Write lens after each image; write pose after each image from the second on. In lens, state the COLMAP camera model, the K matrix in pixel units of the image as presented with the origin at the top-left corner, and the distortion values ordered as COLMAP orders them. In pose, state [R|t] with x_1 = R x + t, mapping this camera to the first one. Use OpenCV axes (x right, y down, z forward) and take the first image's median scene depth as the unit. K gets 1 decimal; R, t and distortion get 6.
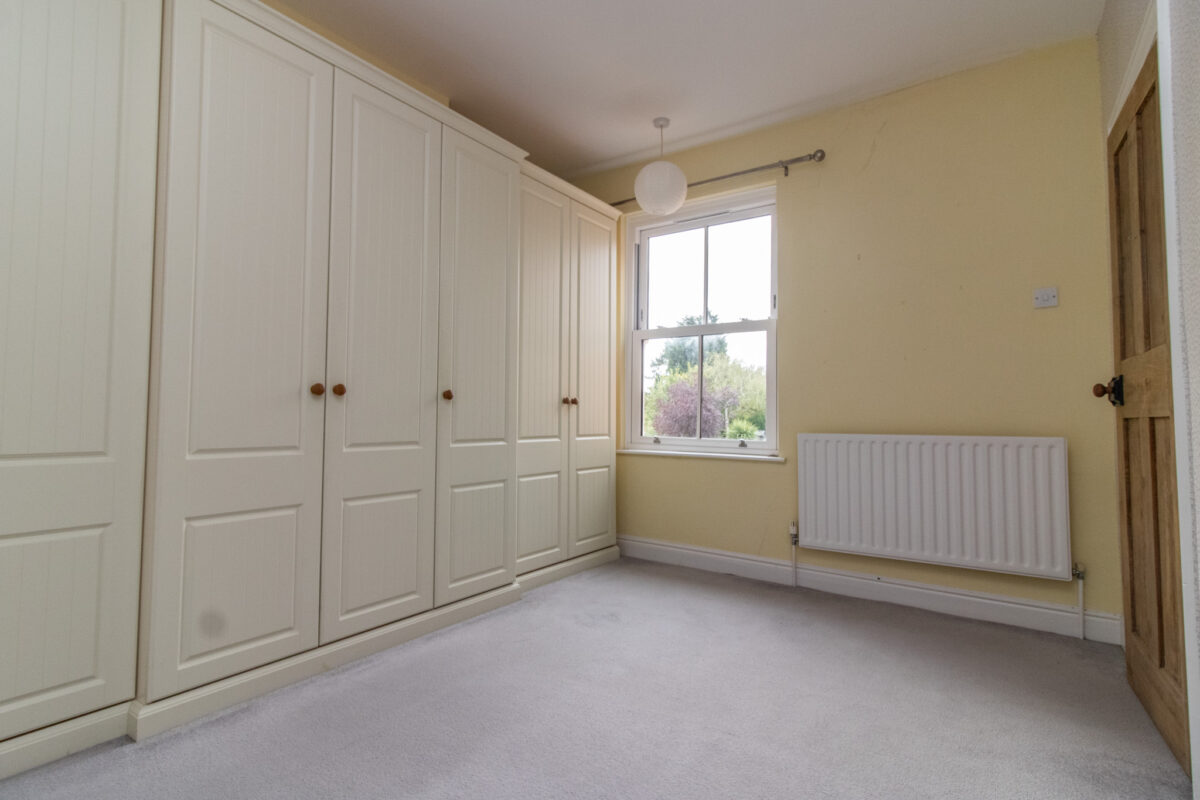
lens RADIAL K [[551.5, 0, 607.2], [0, 551.5, 394.0], [0, 0, 1]] dist [-0.003791, 0.000332]
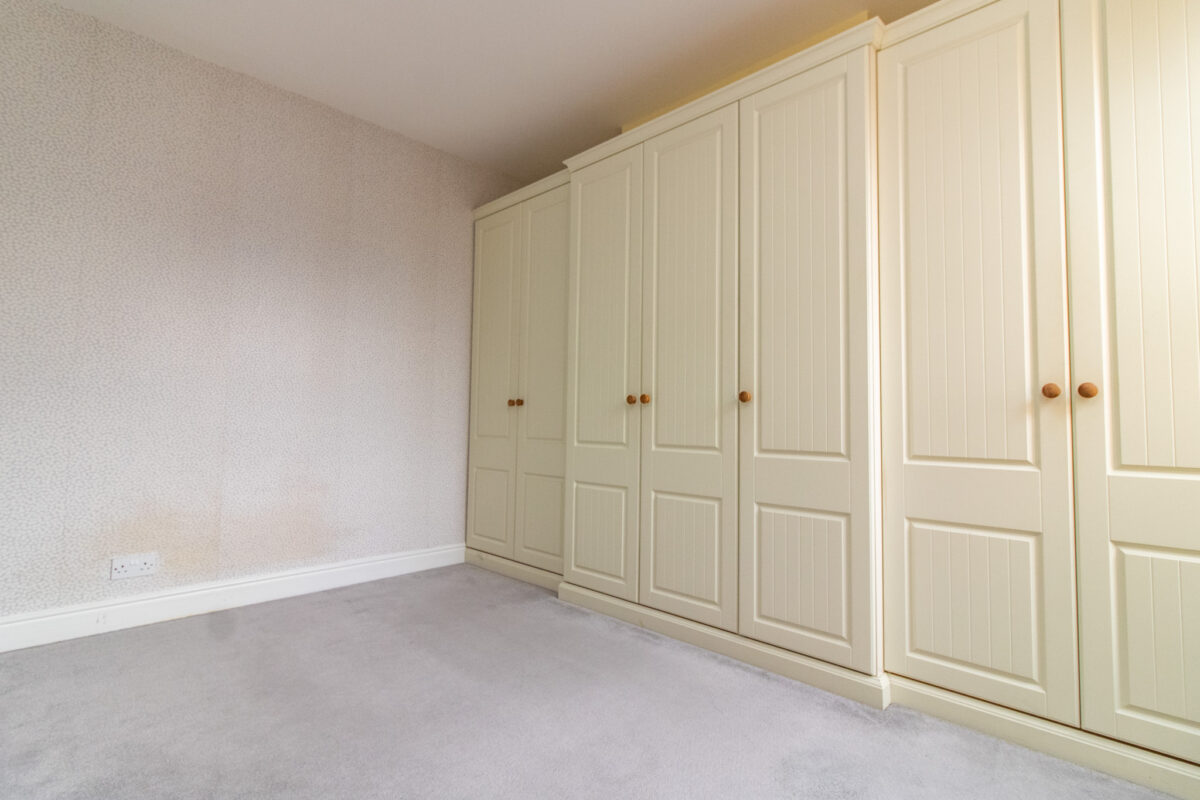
lens RADIAL K [[551.5, 0, 604.1], [0, 551.5, 397.1], [0, 0, 1]] dist [-0.003791, 0.000332]
pose [[-0.142333, -0.043663, -0.988855, 0.632023], [0.035194, 0.998172, -0.049140, 0.039066], [0.989193, -0.041796, -0.140536, 0.937169]]
